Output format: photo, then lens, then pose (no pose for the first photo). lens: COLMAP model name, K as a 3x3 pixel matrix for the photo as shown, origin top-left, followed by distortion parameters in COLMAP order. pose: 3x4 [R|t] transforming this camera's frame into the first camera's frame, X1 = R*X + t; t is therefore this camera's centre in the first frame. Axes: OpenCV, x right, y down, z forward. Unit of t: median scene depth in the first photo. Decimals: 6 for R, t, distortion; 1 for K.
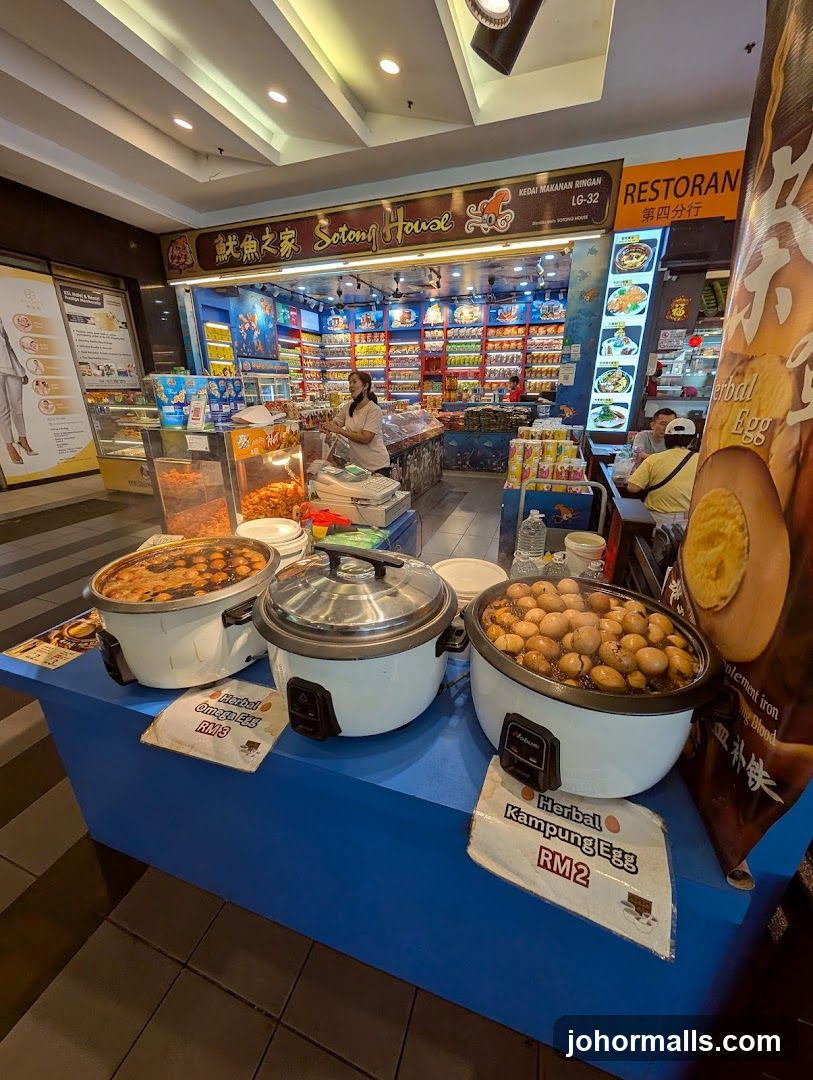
lens RADIAL K [[413.0, 0, 401.8], [0, 413.0, 543.3], [0, 0, 1]] dist [-0.007303, 0.001783]
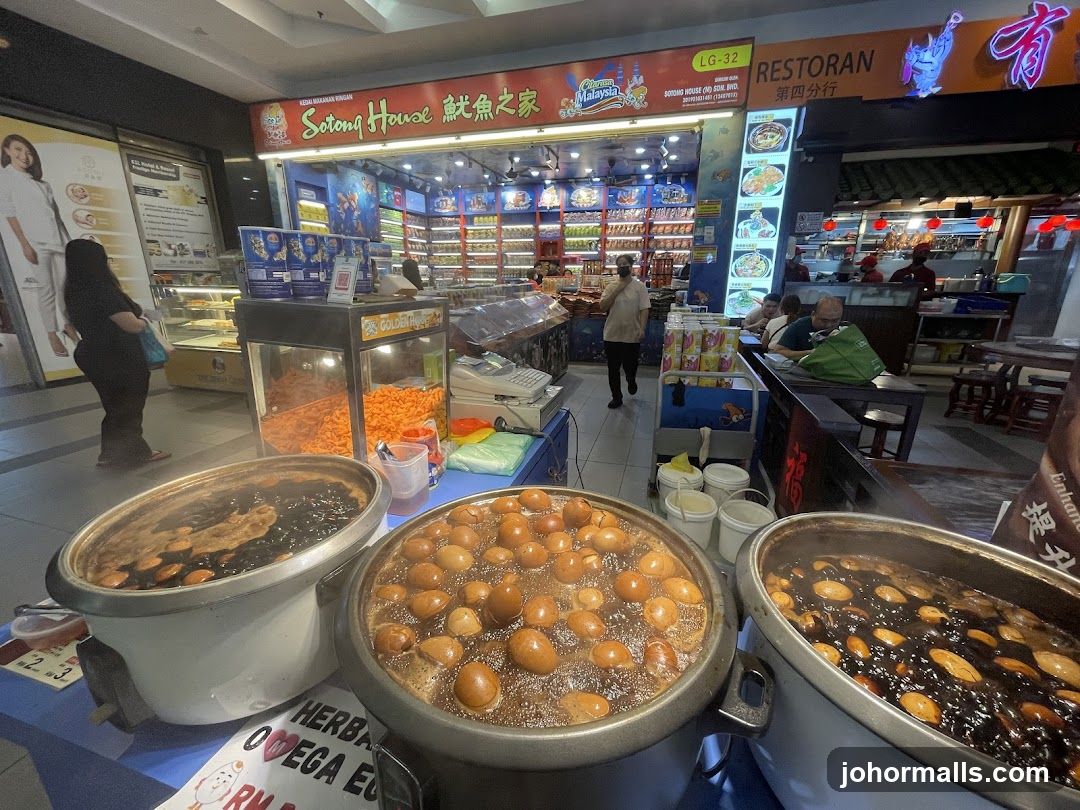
lens RADIAL K [[444.5, 0, 538.1], [0, 444.5, 403.5], [0, 0, 1]] dist [0.000212, -0.000782]
pose [[0.998213, -0.010817, 0.058761, -0.024678], [0.015463, 0.996738, -0.079204, -0.012332], [-0.057712, 0.079971, 0.995125, 0.057155]]
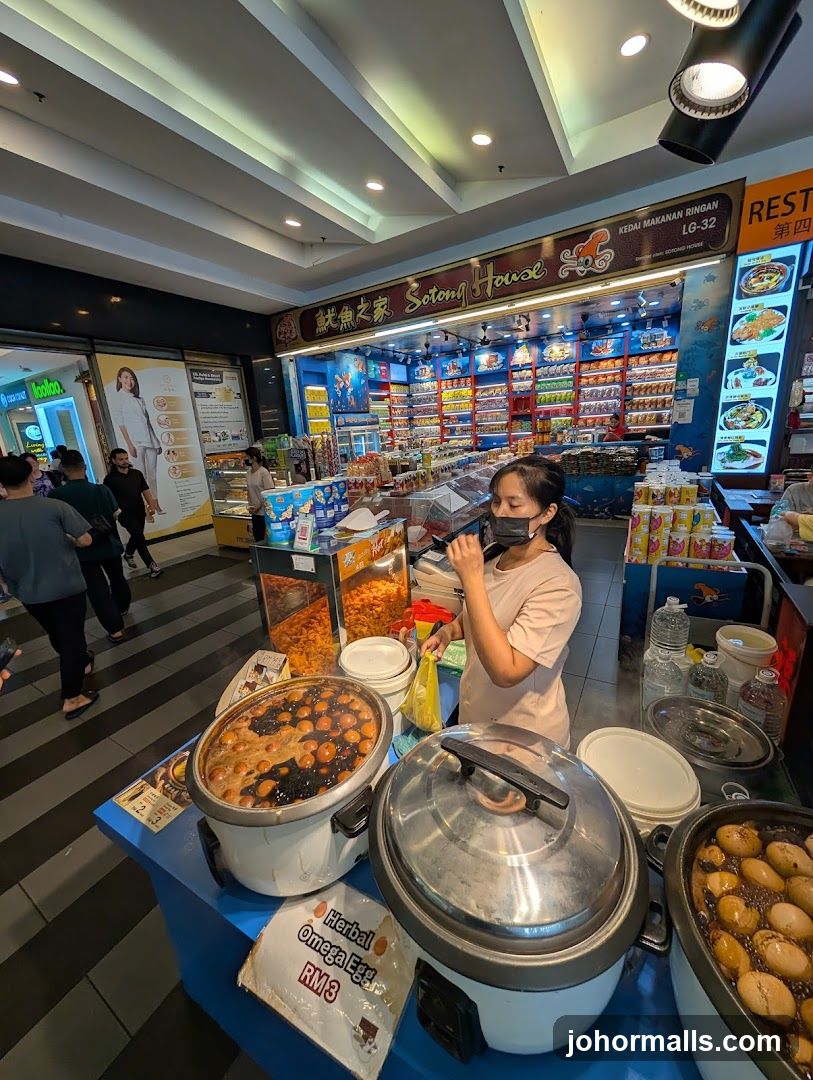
lens RADIAL K [[413.0, 0, 398.6], [0, 413.0, 542.0], [0, 0, 1]] dist [-0.007303, 0.001783]
pose [[0.978359, -0.009739, -0.206685, -0.020326], [-0.007438, 0.996591, -0.082164, -0.051697], [0.206781, 0.081924, 0.974951, 0.027858]]
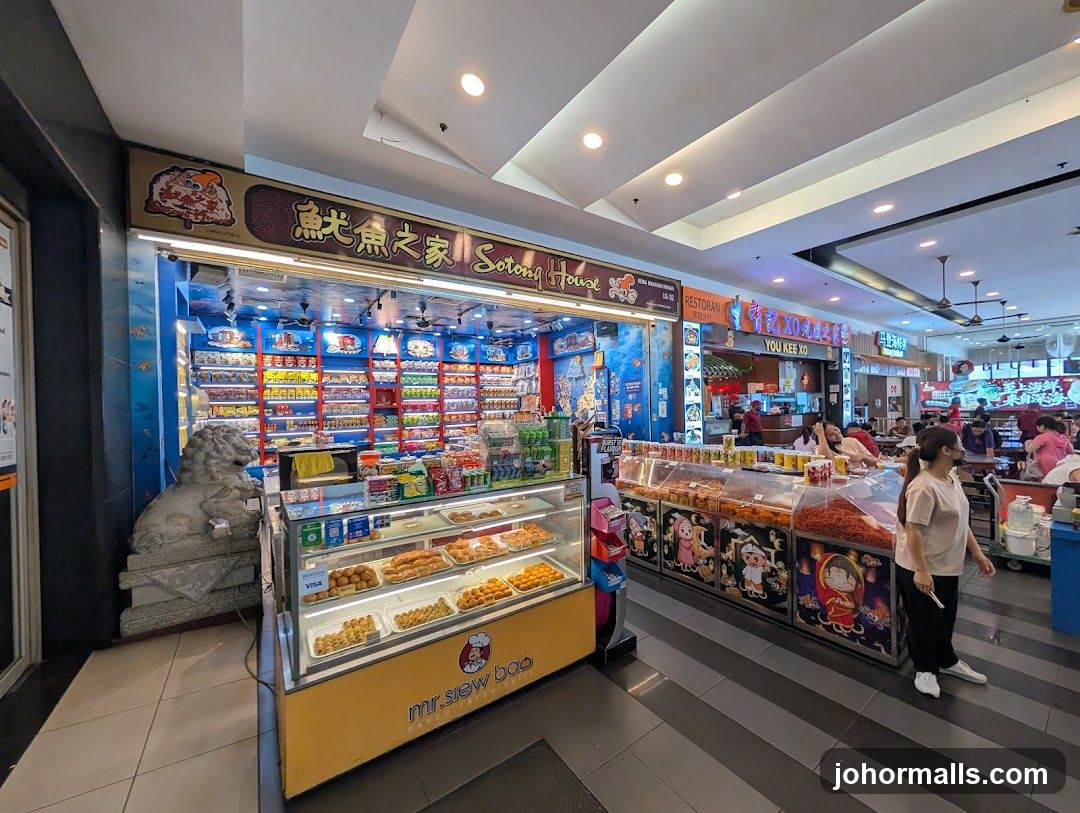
lens RADIAL K [[413.0, 0, 541.2], [0, 413.0, 410.4], [0, 0, 1]] dist [-0.007303, 0.001783]
pose [[0.567869, -0.019583, 0.822886, -0.874007], [0.312421, 0.930034, -0.193467, -0.281607], [-0.761523, 0.366951, 0.534256, 0.616476]]
